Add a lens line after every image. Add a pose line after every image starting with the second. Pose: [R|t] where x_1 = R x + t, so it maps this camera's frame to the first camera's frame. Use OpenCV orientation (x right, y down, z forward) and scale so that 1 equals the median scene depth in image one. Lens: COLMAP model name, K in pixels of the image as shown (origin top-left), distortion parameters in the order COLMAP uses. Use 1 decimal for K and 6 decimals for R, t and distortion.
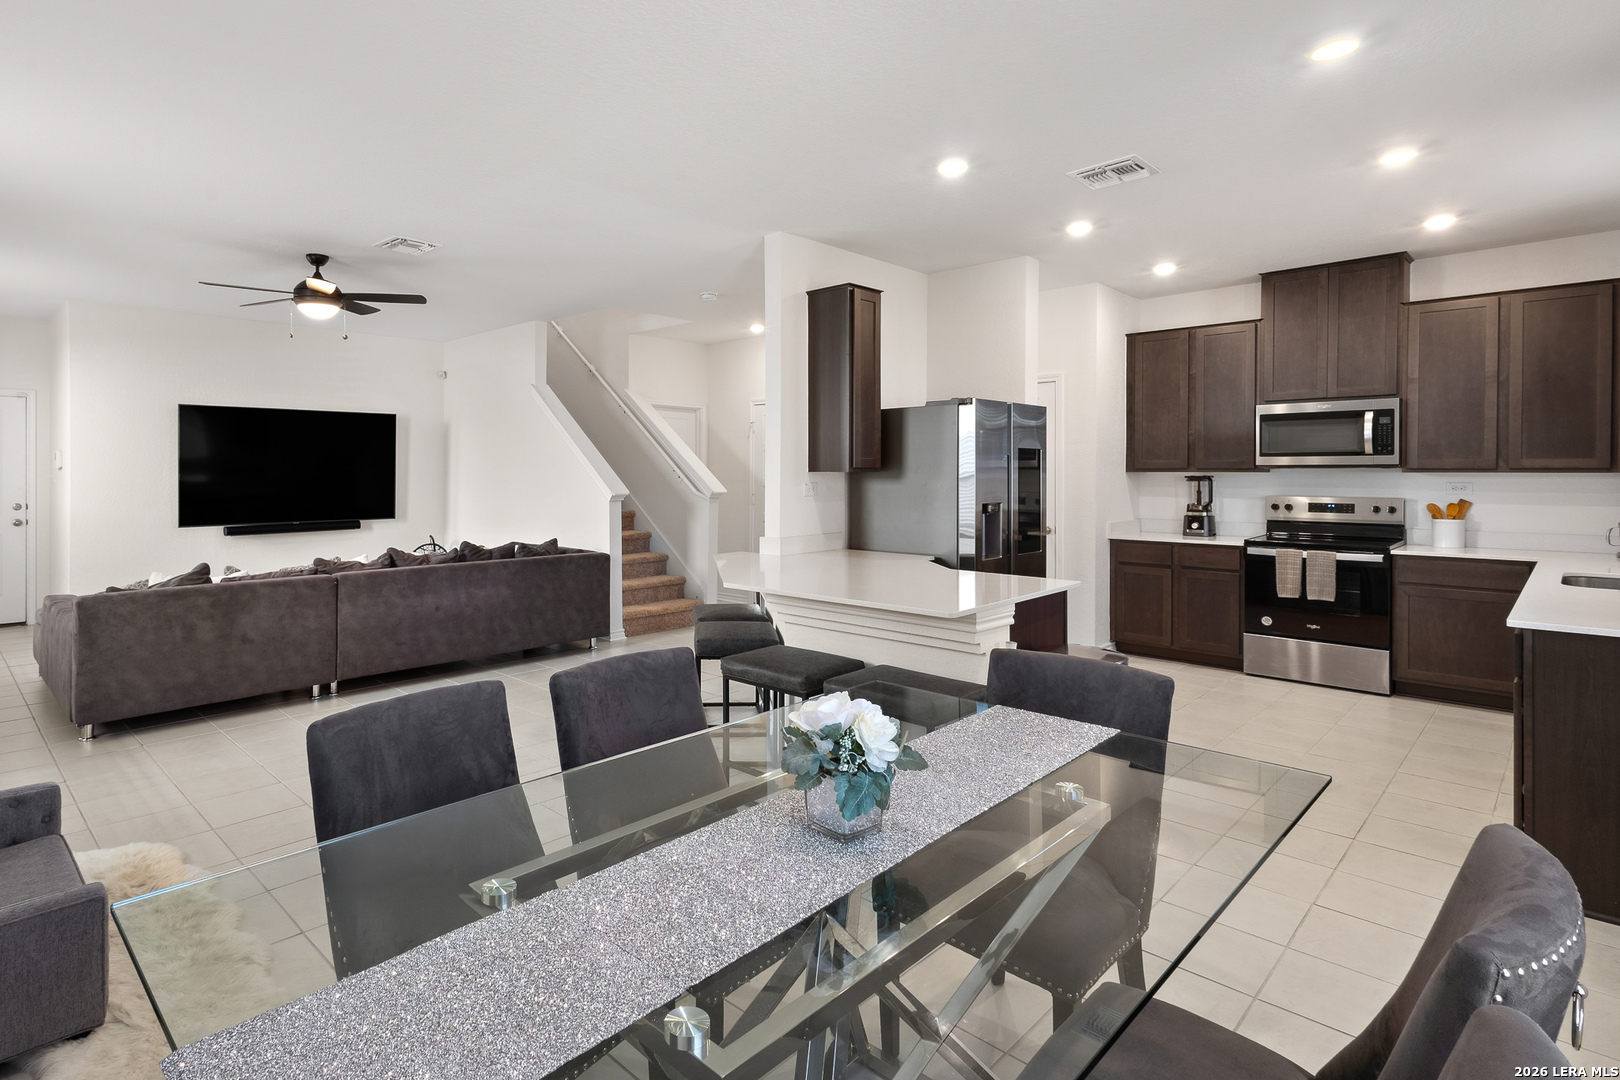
lens RADIAL K [[859.7, 0, 745.0], [0, 859.7, 476.6], [0, 0, 1]] dist [0.004460, 0.000013]
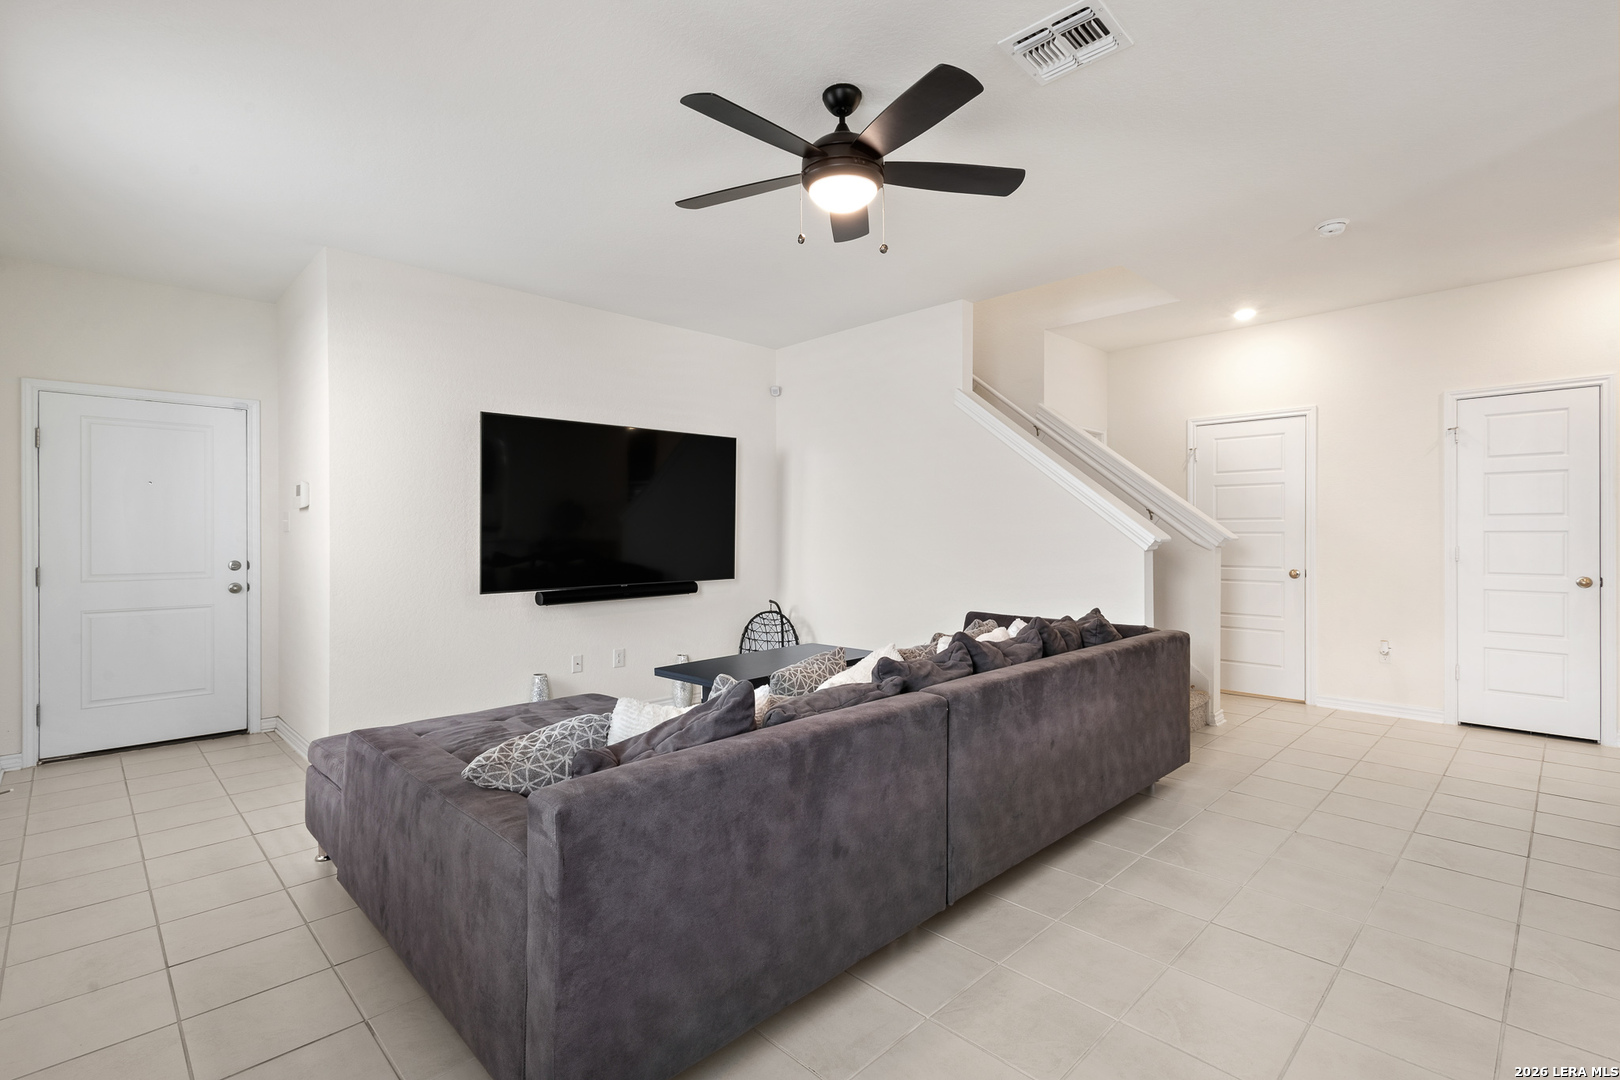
lens RADIAL K [[756.7, 0, 813.1], [0, 756.7, 536.1], [0, 0, 1]] dist [0.006048, -0.000451]
pose [[0.999972, -0.006381, 0.003870, -0.198105], [0.006395, 0.999974, -0.003405, 0.008556], [-0.003849, 0.003429, 0.999987, 0.200712]]
